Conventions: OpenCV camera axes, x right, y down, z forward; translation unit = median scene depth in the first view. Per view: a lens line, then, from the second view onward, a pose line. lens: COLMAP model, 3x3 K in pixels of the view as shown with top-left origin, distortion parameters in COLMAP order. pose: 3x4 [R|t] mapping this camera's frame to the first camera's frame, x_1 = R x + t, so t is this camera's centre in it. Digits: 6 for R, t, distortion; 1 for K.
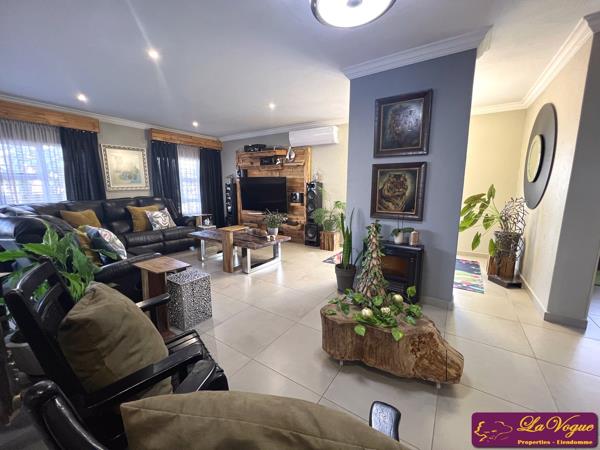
lens RADIAL K [[240.6, 0, 298.8], [0, 240.6, 224.0], [0, 0, 1]] dist [0.001309, 0.000317]
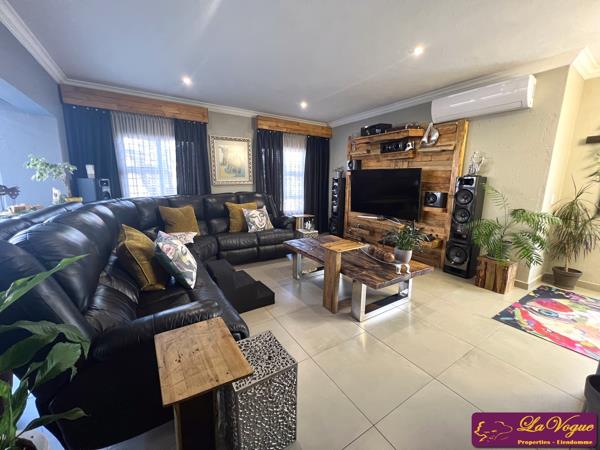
lens RADIAL K [[240.6, 0, 302.2], [0, 240.6, 221.7], [0, 0, 1]] dist [0.001309, 0.000317]
pose [[0.918457, 0.075412, -0.388266, -0.089979], [-0.070437, 0.997149, 0.027052, -0.042753], [0.389199, 0.002502, 0.921150, 0.258145]]
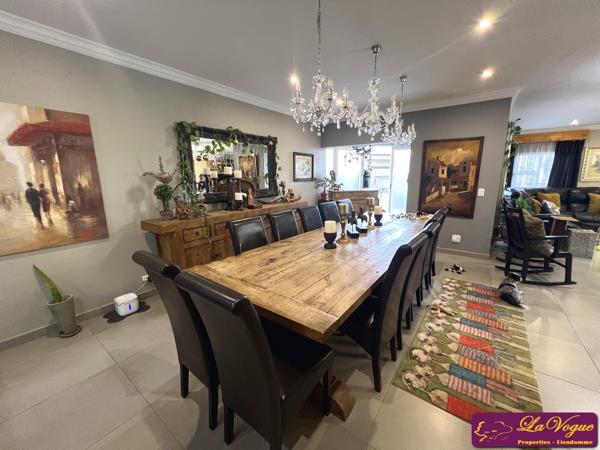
lens RADIAL K [[240.6, 0, 300.1], [0, 240.6, 223.0], [0, 0, 1]] dist [0.001309, 0.000317]
pose [[-0.041932, 0.191670, -0.980563, 0.646448], [-0.140366, 0.970563, 0.195717, 0.046091], [0.989211, 0.145845, -0.013794, -0.505939]]
